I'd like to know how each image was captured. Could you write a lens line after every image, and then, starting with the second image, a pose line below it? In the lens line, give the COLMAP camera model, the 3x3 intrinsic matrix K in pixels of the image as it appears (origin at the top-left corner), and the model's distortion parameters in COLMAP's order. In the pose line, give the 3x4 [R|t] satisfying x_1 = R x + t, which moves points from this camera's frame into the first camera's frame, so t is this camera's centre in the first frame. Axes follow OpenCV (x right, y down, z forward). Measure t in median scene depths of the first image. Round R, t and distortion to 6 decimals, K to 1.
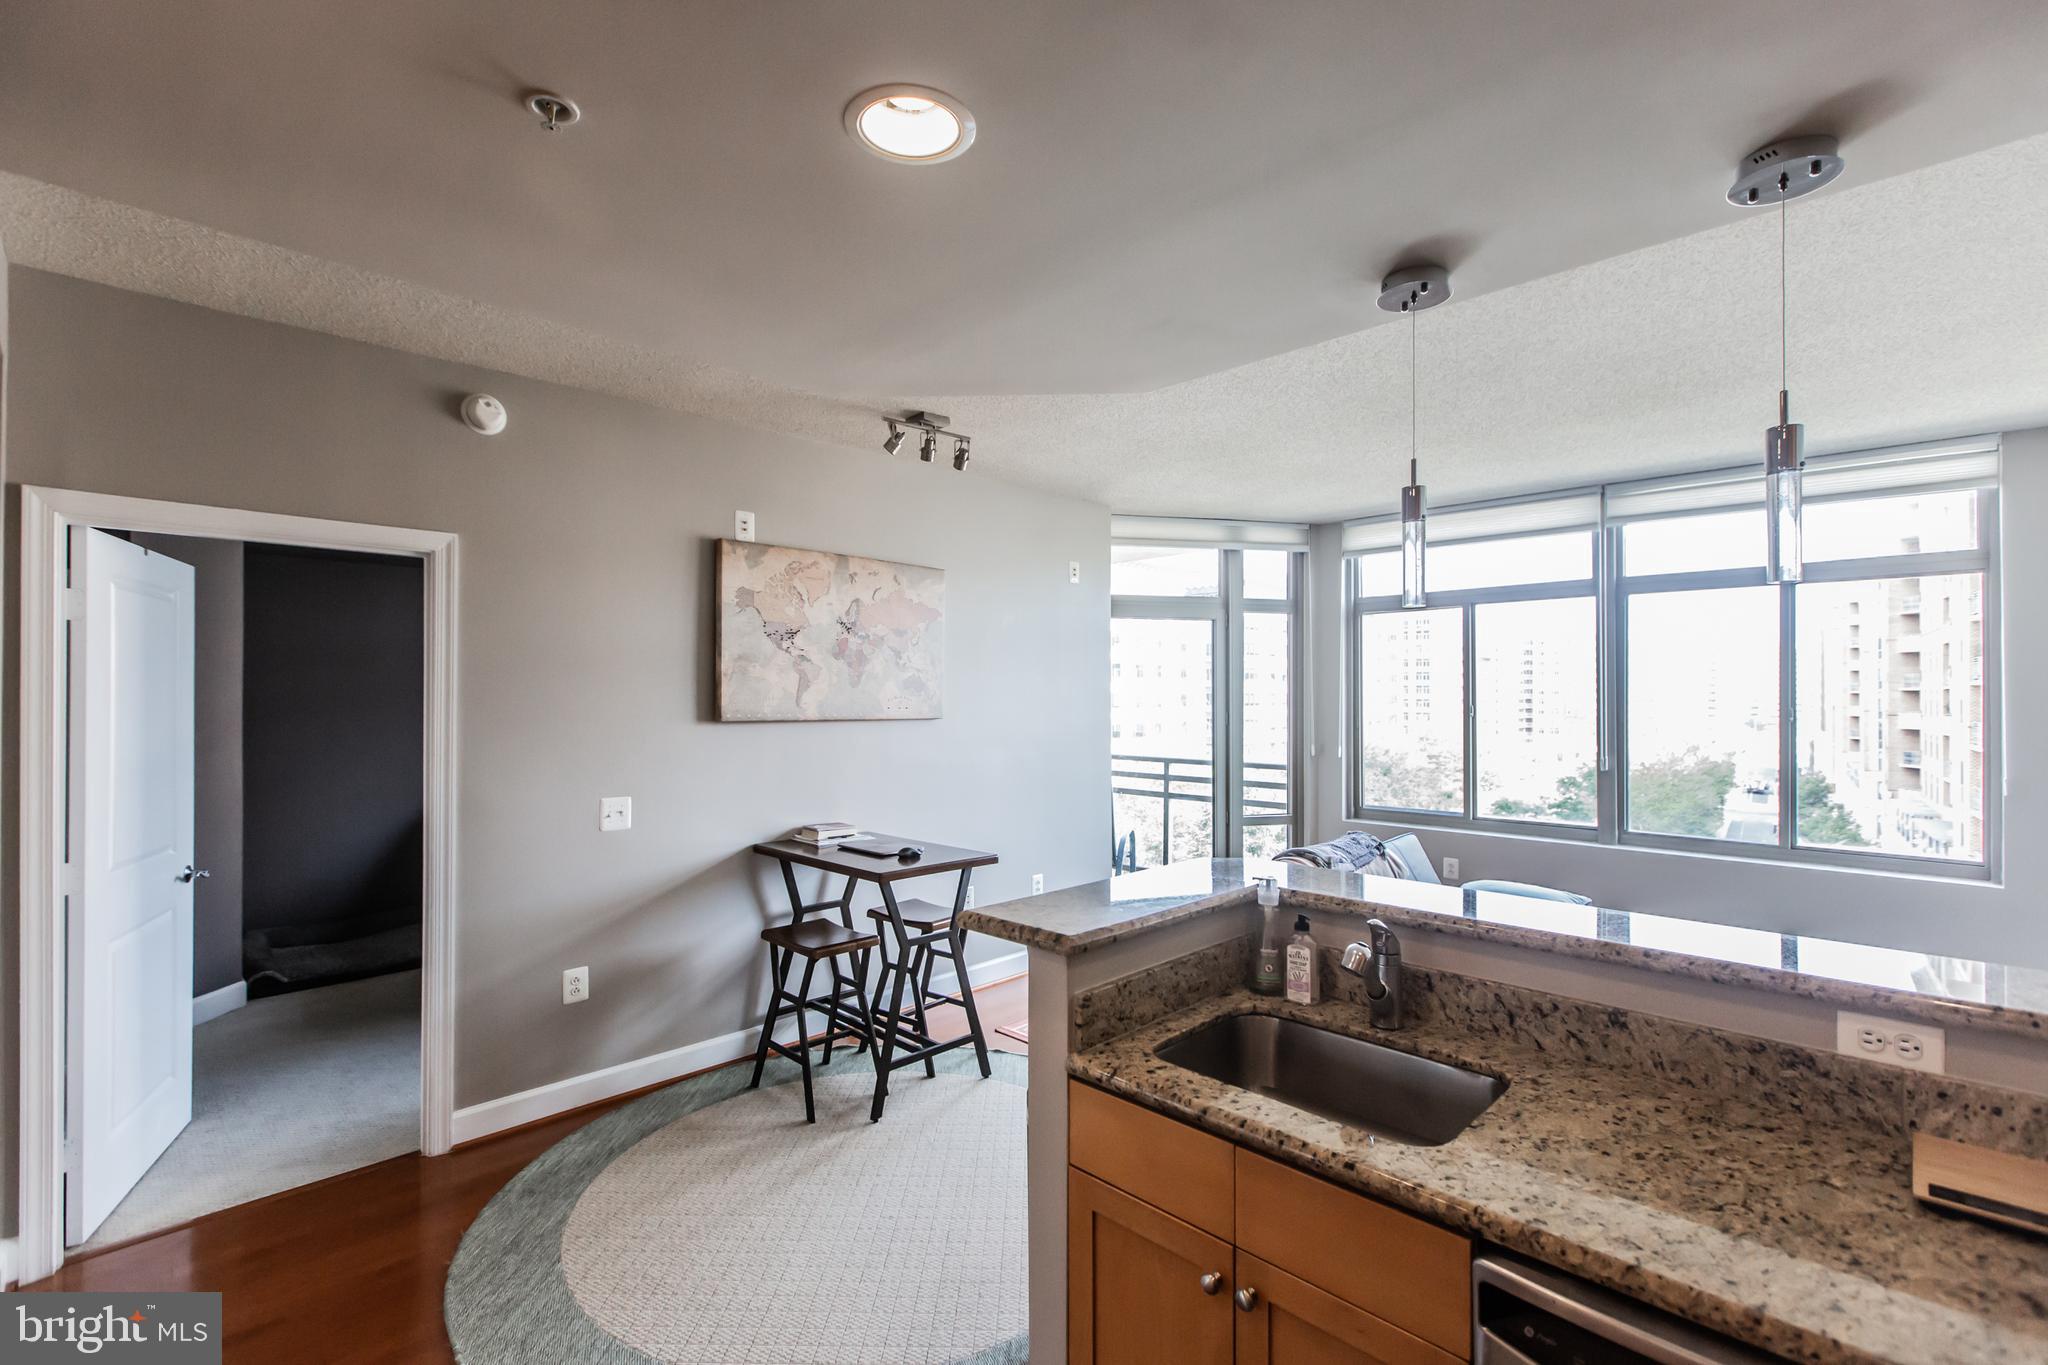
lens RADIAL K [[907.3, 0, 1017.6], [0, 907.3, 692.1], [0, 0, 1]] dist [0.000169, -0.000409]
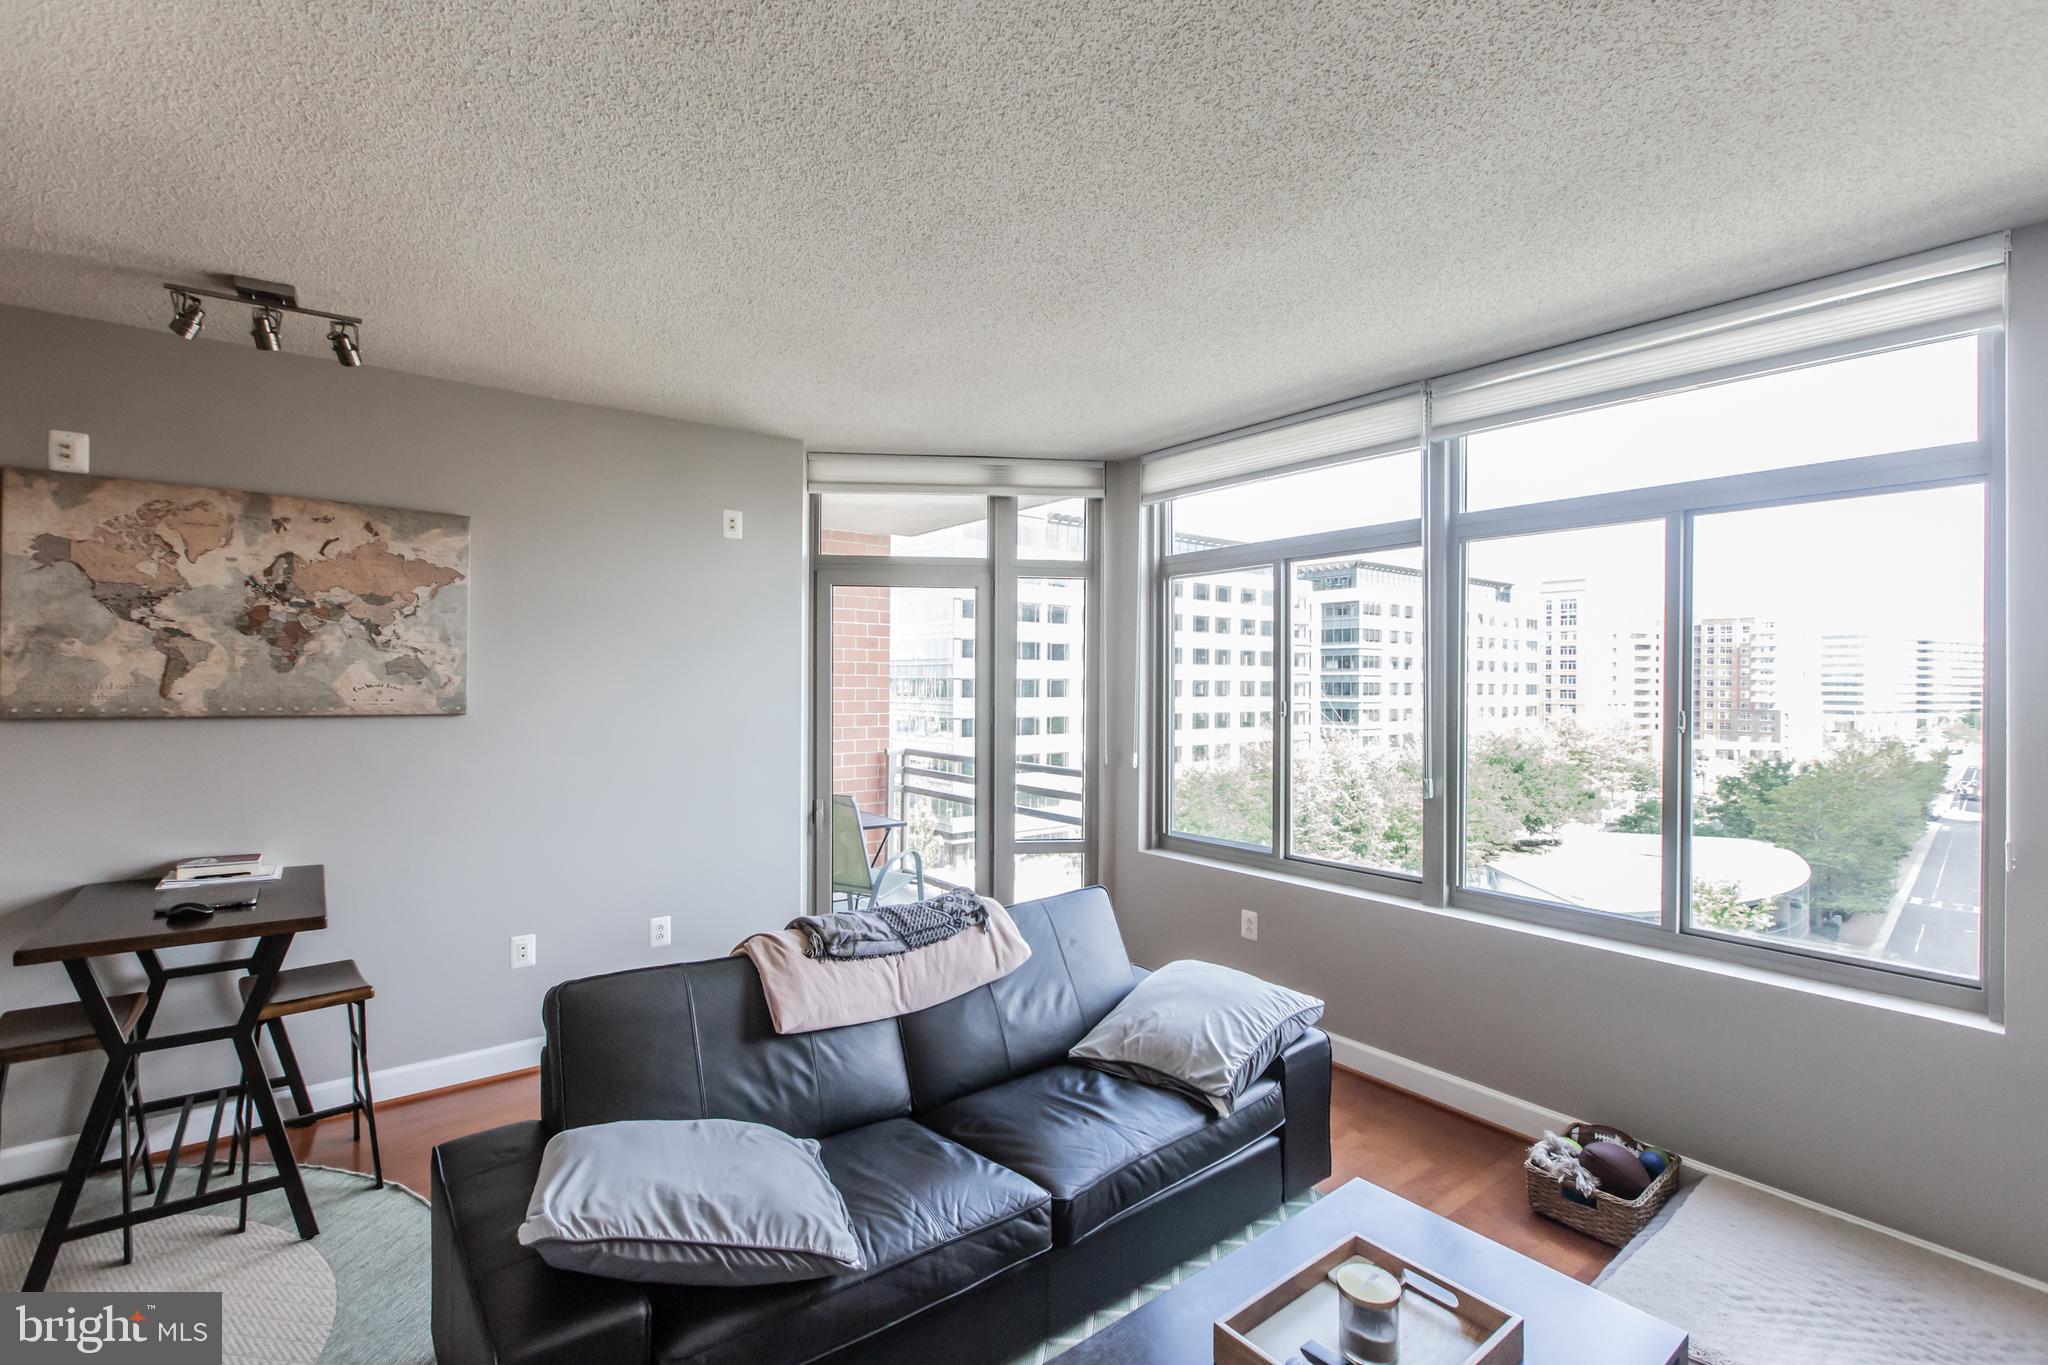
lens RADIAL K [[914.5, 0, 1022.9], [0, 914.5, 684.6], [0, 0, 1]] dist [0.000630, -0.000113]
pose [[0.992026, 0.005089, -0.125932, 0.493677], [-0.004445, 0.999976, 0.005395, -0.001724], [0.125957, -0.004792, 0.992024, 0.319202]]
